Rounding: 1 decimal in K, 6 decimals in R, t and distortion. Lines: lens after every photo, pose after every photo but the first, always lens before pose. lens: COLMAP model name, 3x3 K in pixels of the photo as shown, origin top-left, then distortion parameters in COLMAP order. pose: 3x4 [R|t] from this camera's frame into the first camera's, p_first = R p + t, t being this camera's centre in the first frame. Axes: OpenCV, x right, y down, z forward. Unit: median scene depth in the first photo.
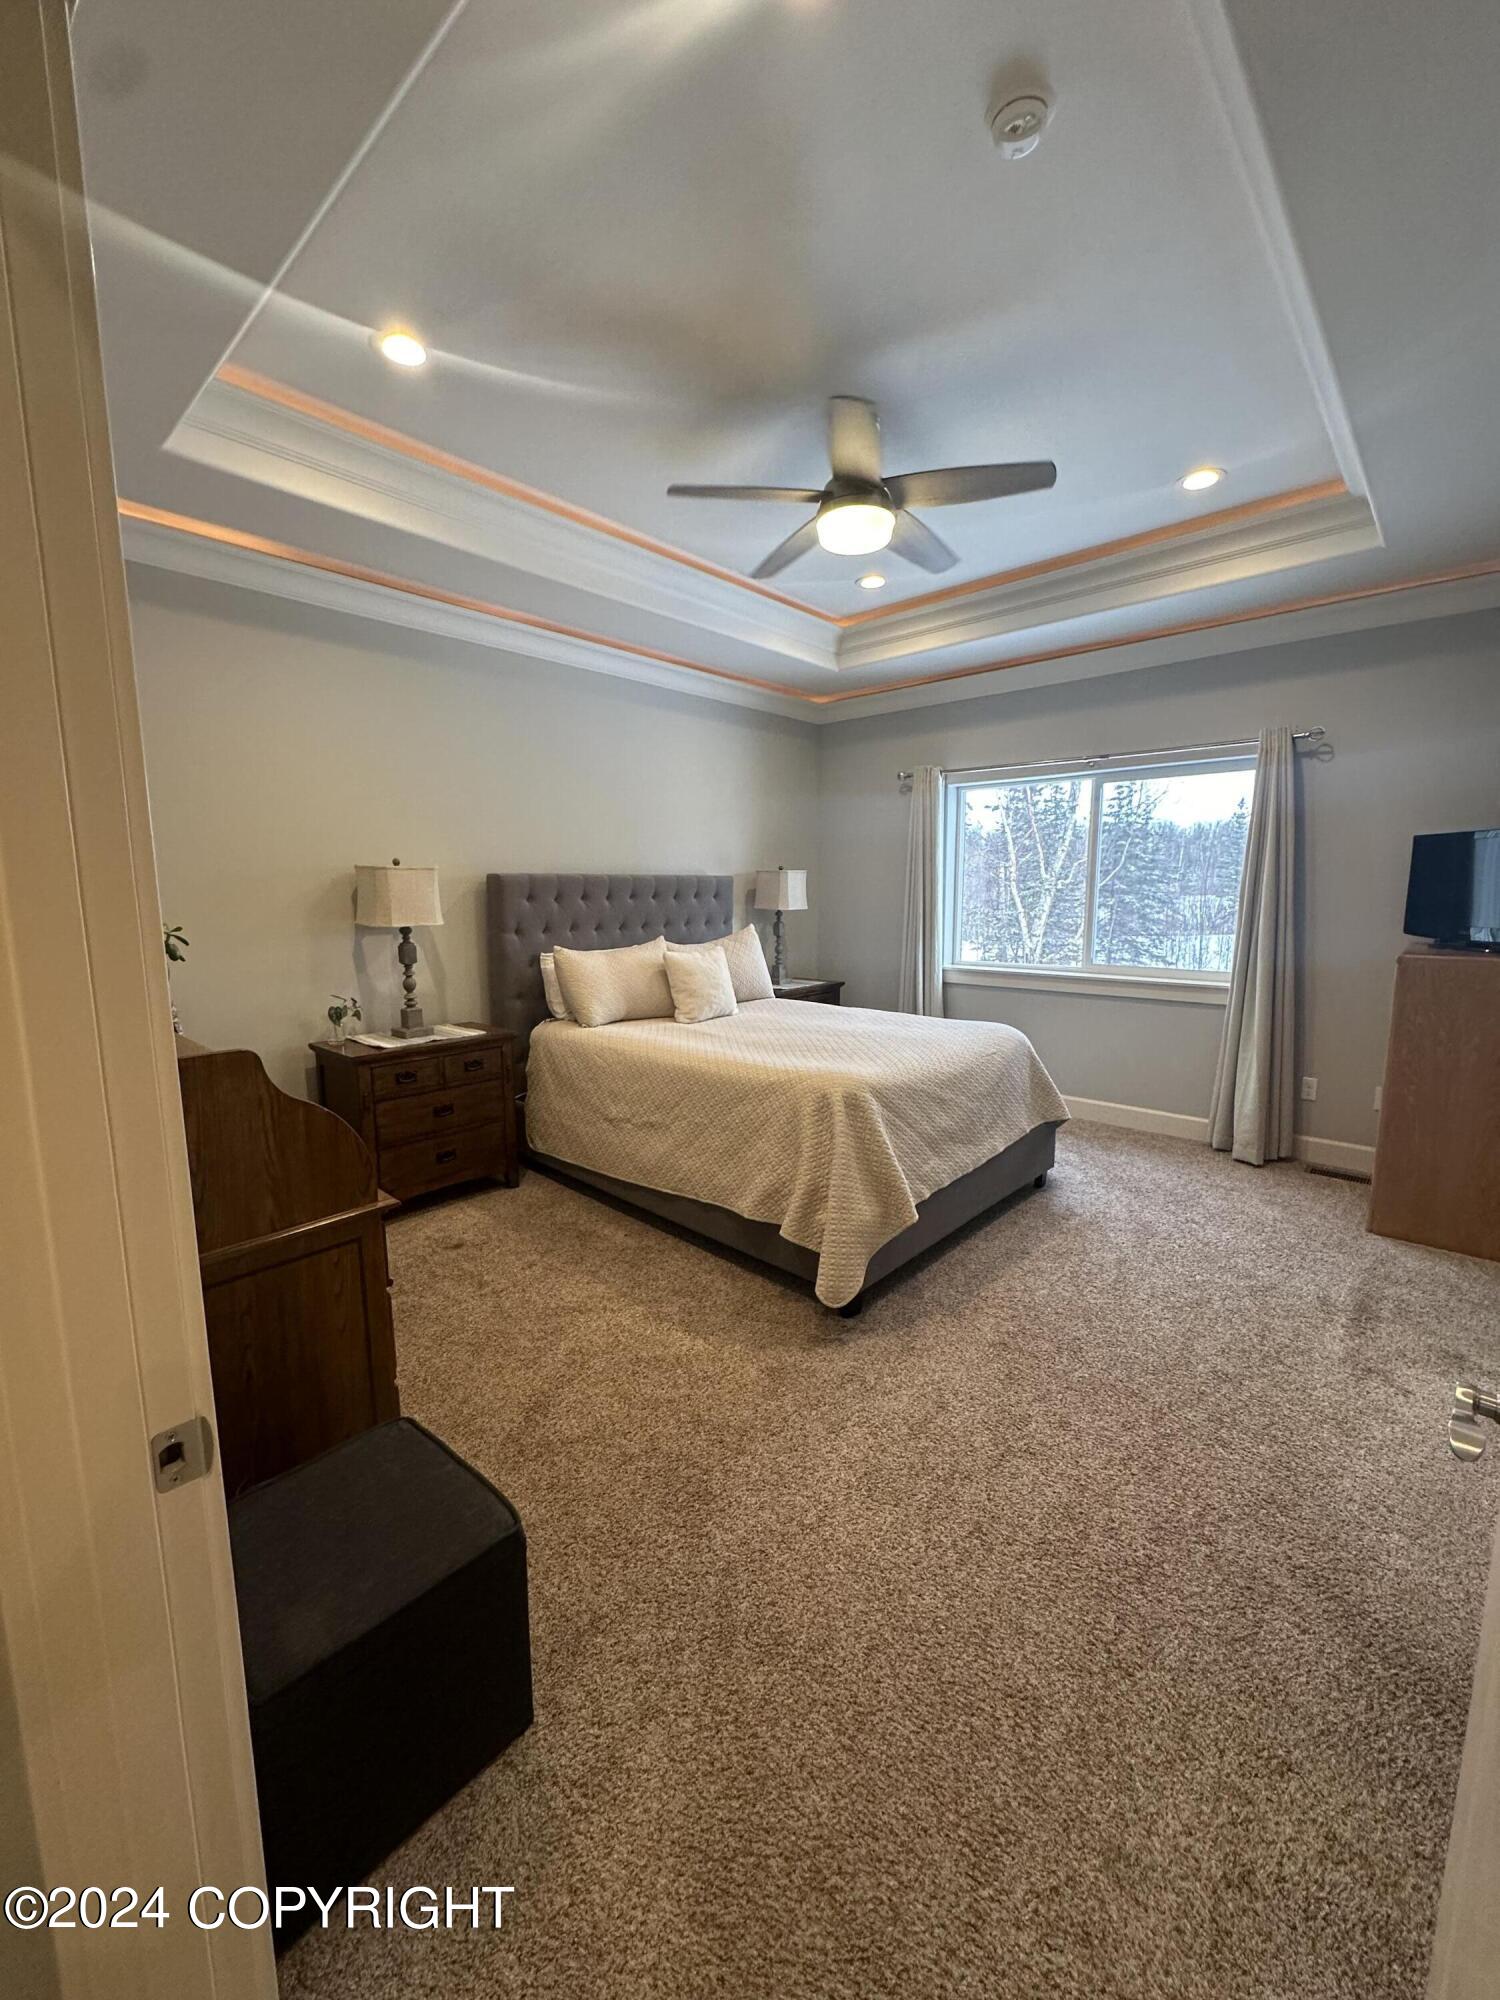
lens RADIAL K [[796.3, 0, 750.6], [0, 796.3, 1003.7], [0, 0, 1]] dist [-0.005813, 0.001544]
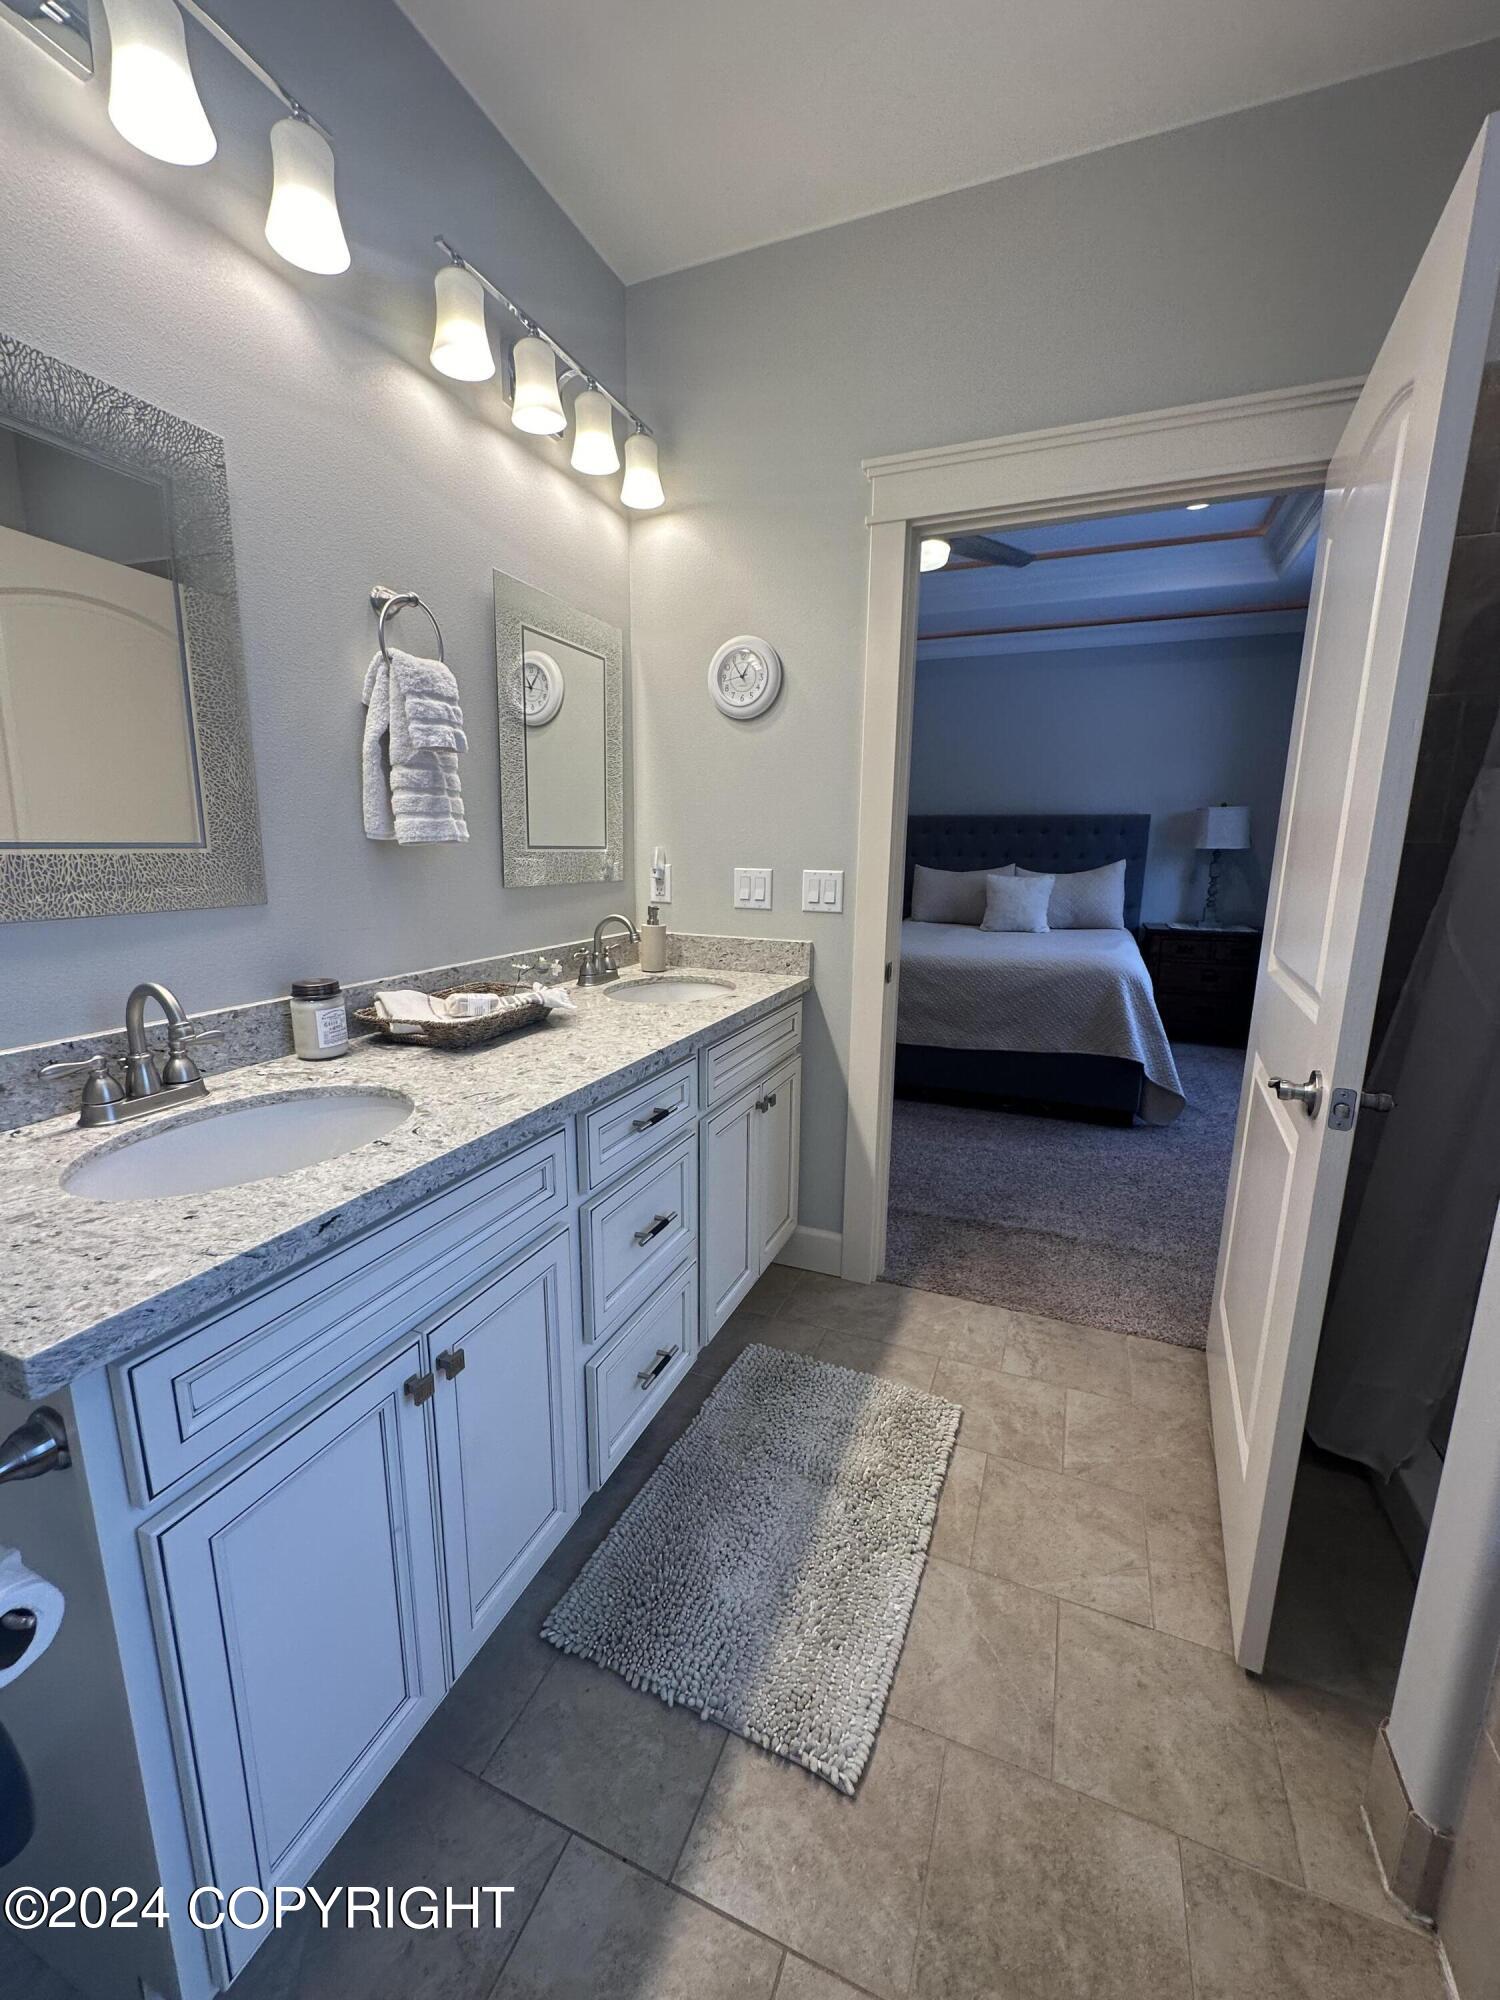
lens RADIAL K [[796.3, 0, 750.6], [0, 796.3, 1003.7], [0, 0, 1]] dist [-0.005813, 0.001544]
pose [[0.342940, 0.193272, -0.919259, 0.997925], [-0.145527, 0.977721, 0.151273, -0.000431], [0.928016, 0.081899, 0.363426, 0.195229]]
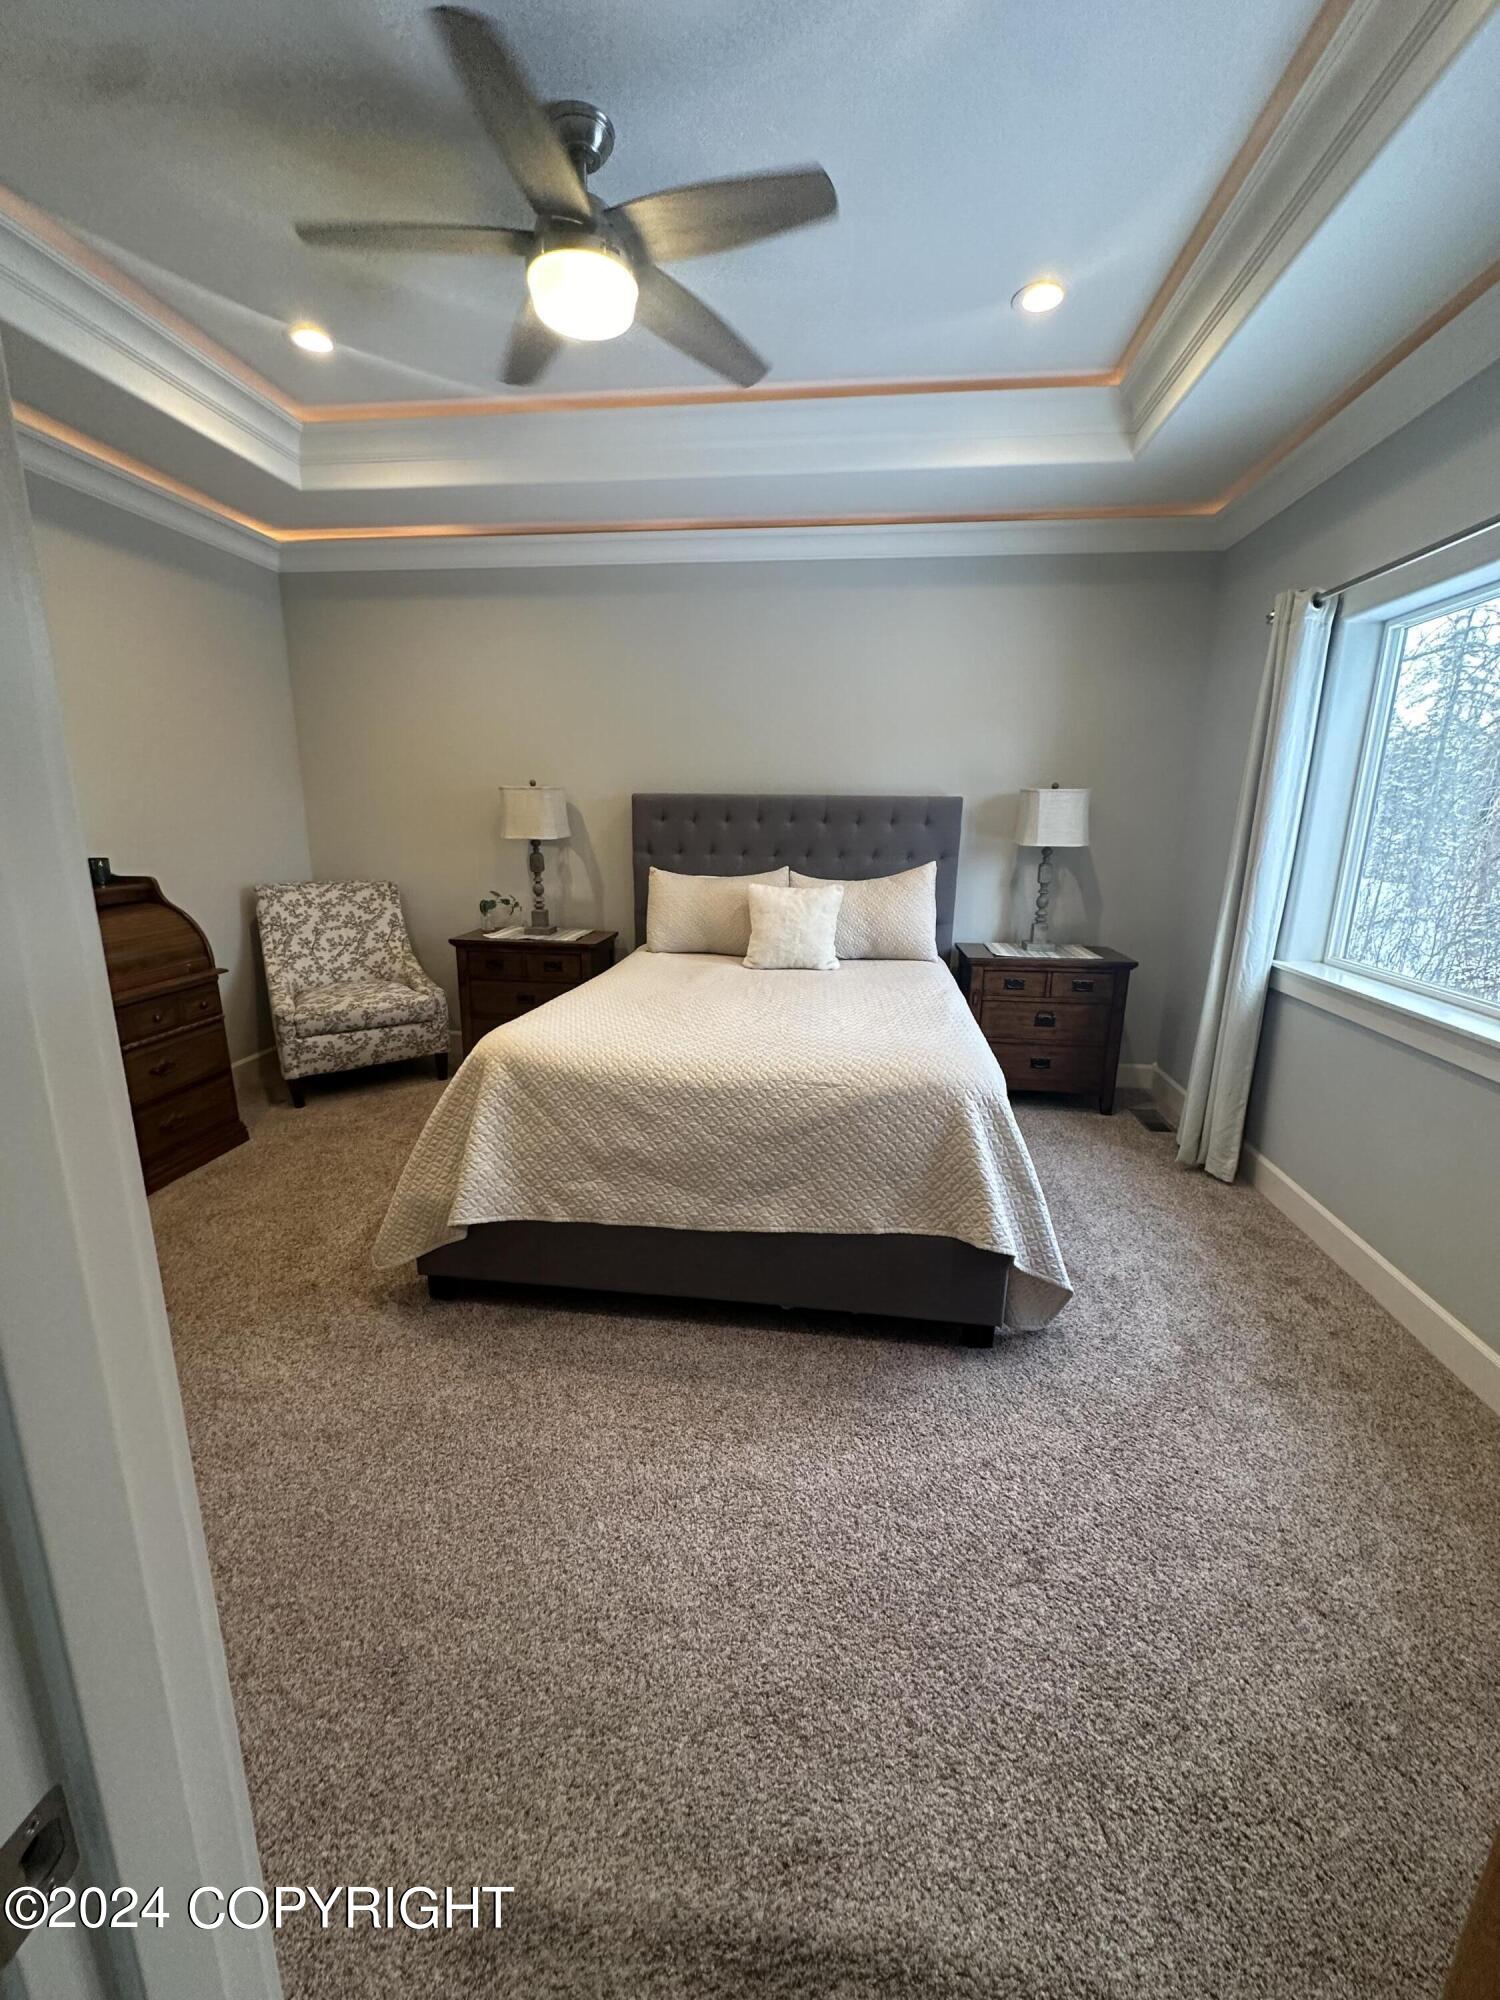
lens RADIAL K [[796.3, 0, 750.6], [0, 796.3, 1003.7], [0, 0, 1]] dist [-0.005813, 0.001544]
pose [[0.574897, 0.205476, -0.792006, 0.626014], [-0.134303, 0.978524, 0.156379, -0.074273], [0.807128, 0.016467, 0.590146, 0.488279]]
